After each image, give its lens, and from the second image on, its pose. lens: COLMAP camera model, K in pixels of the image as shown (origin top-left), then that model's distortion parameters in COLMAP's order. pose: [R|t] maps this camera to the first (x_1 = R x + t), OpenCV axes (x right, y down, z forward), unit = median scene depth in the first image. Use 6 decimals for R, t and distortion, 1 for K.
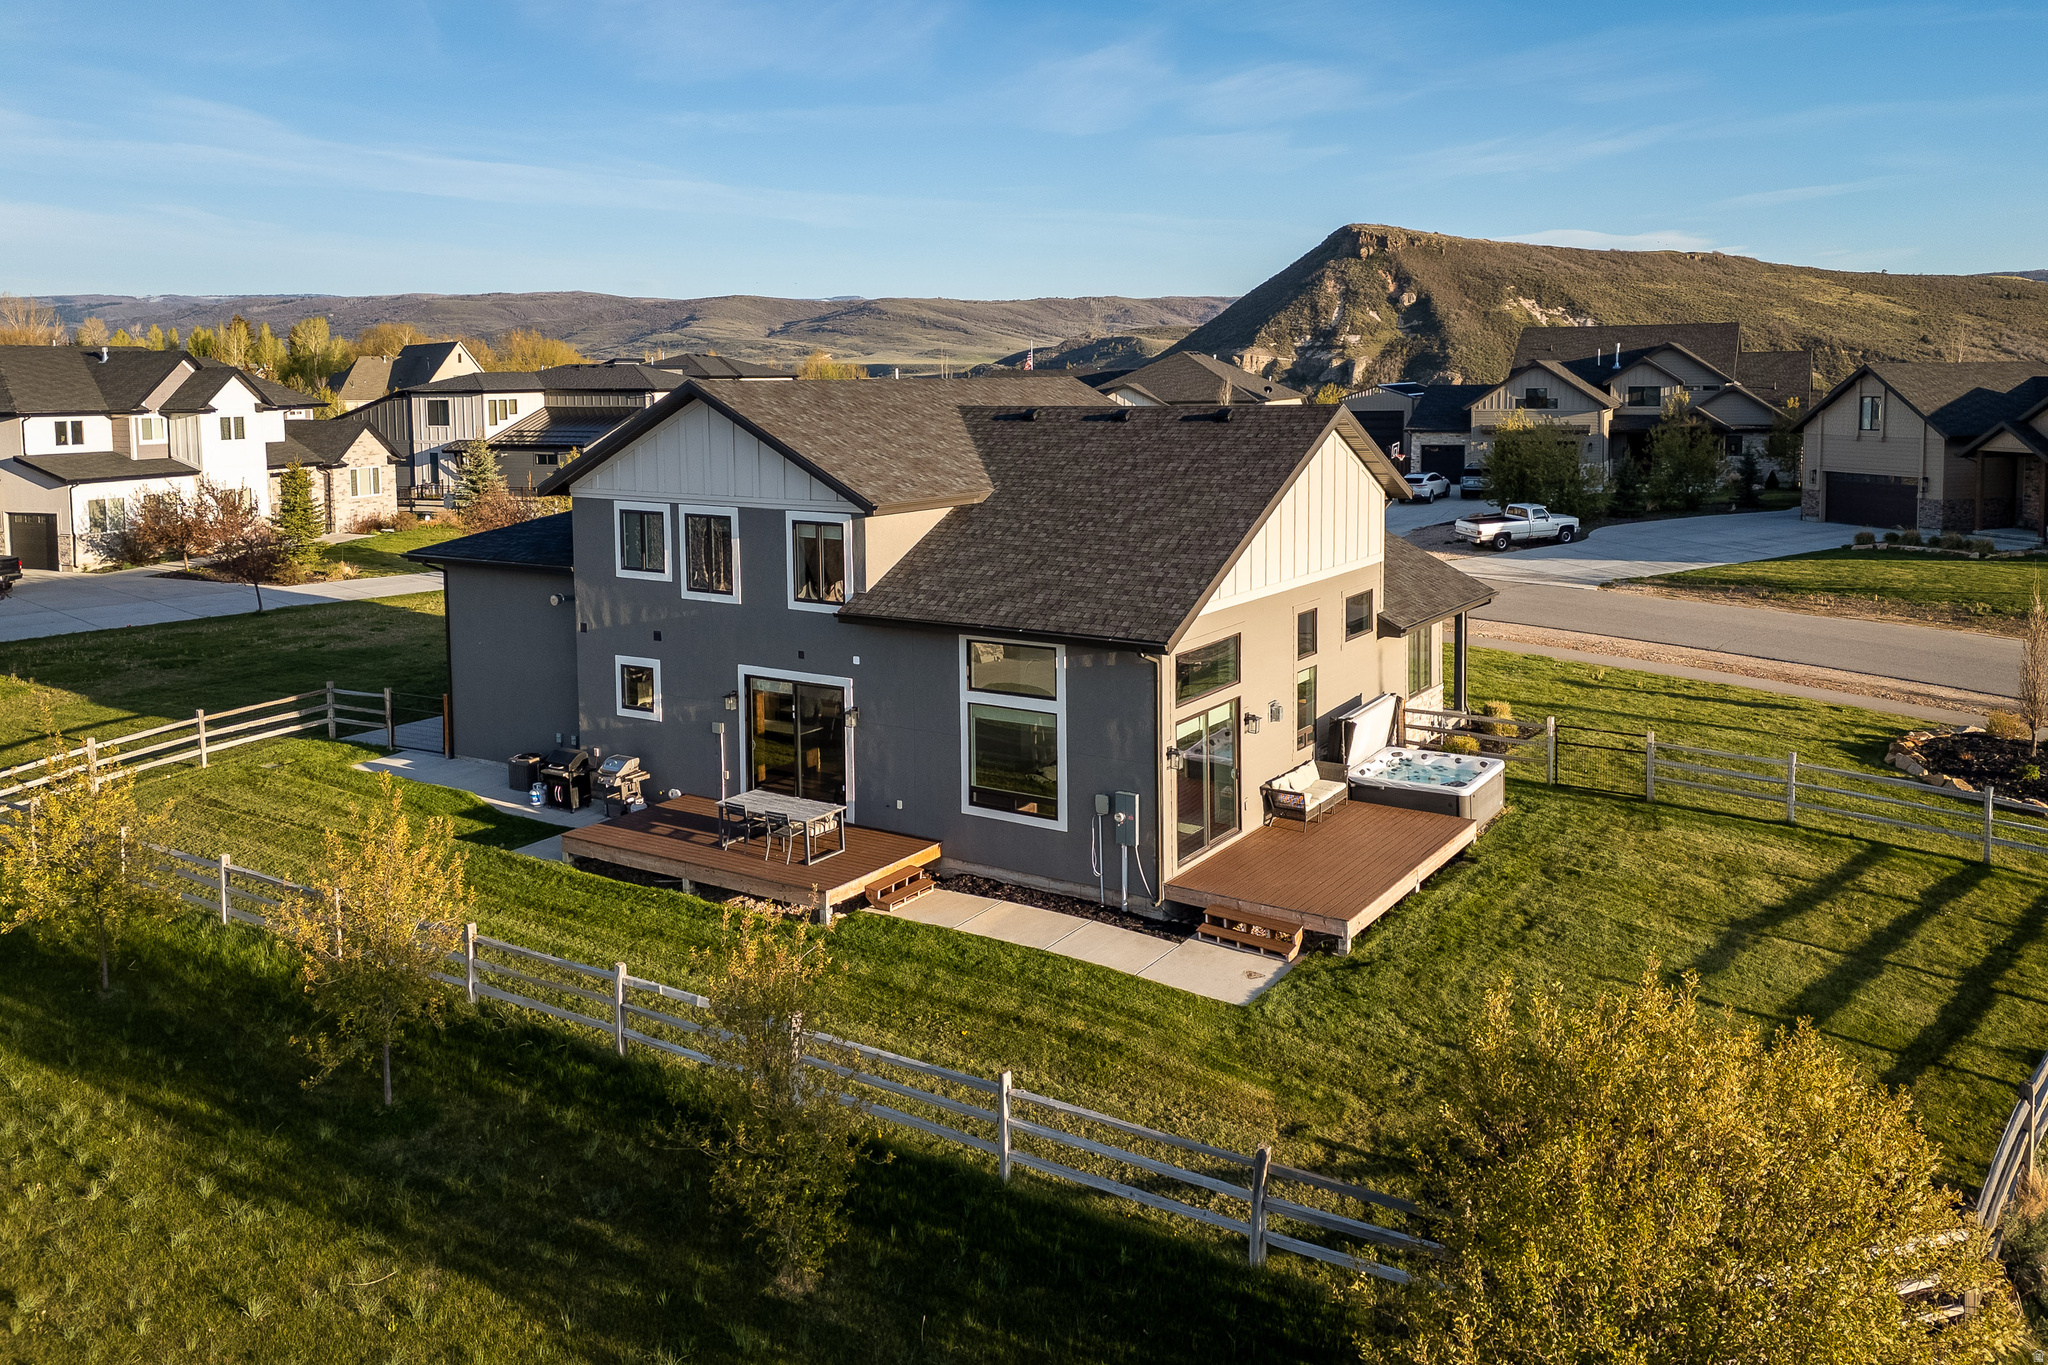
lens RADIAL K [[1499.3, 0, 1046.9], [0, 1499.3, 631.1], [0, 0, 1]] dist [0.044649, -0.023843]
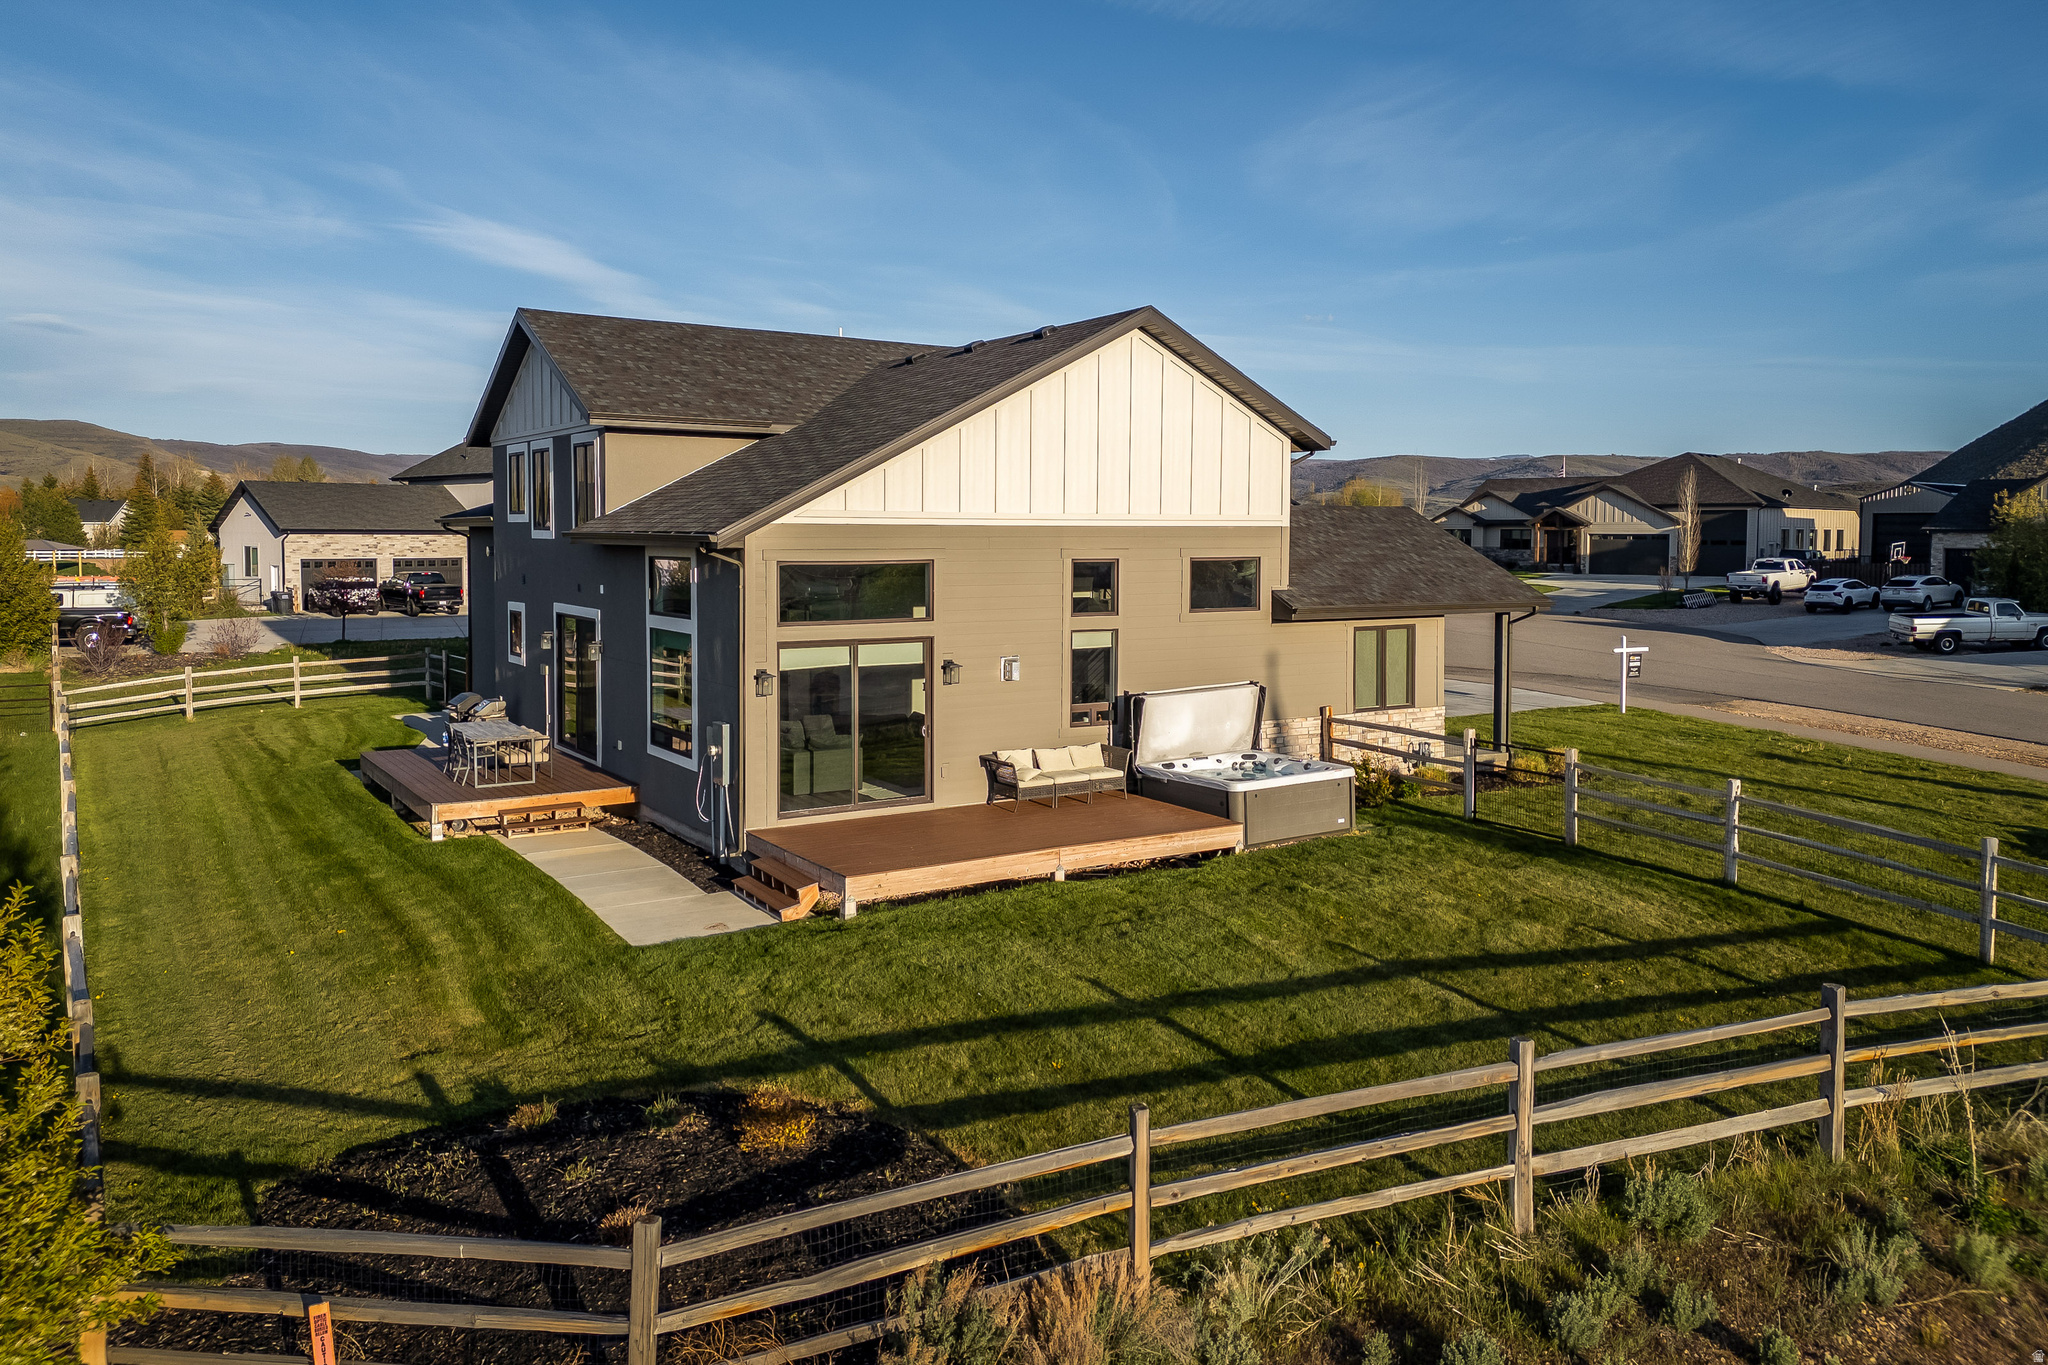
lens RADIAL K [[1499.3, 0, 1061.5], [0, 1499.3, 647.1], [0, 0, 1]] dist [0.044649, -0.023843]
pose [[0.918474, 0.047655, -0.392601, 0.485710], [-0.081851, 0.994125, -0.070819, 0.095259], [0.386919, 0.097180, 0.916978, 0.244607]]
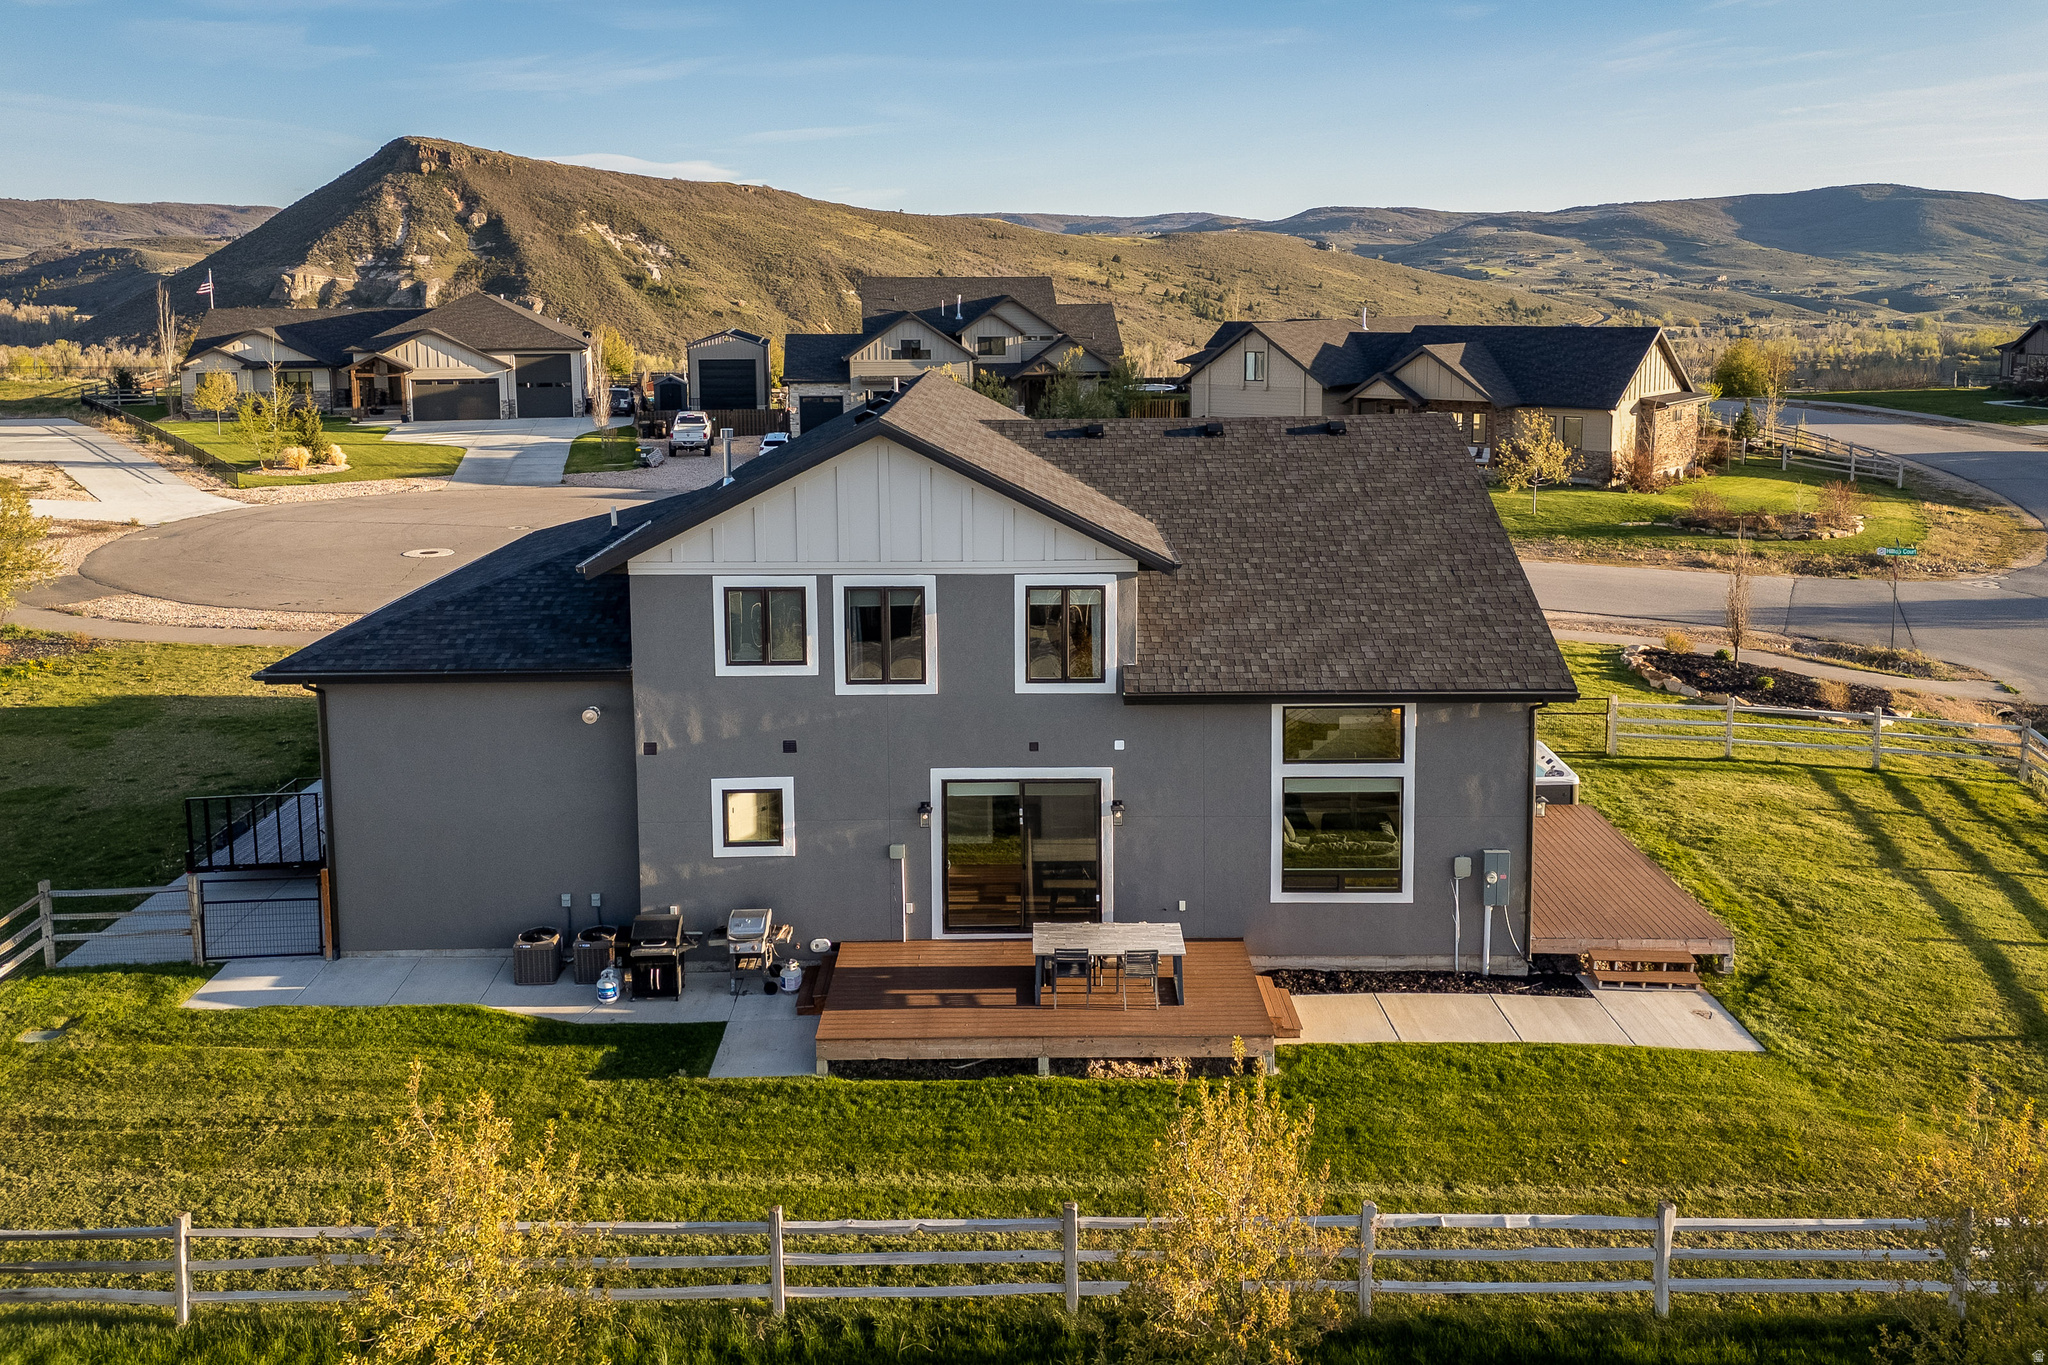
lens RADIAL K [[1499.3, 0, 1022.4], [0, 1499.3, 607.2], [0, 0, 1]] dist [0.044649, -0.023843]
pose [[0.844371, -0.103871, 0.525594, -0.580937], [0.086674, 0.994587, 0.057314, -0.105895], [-0.528702, -0.002838, 0.848803, 0.305426]]
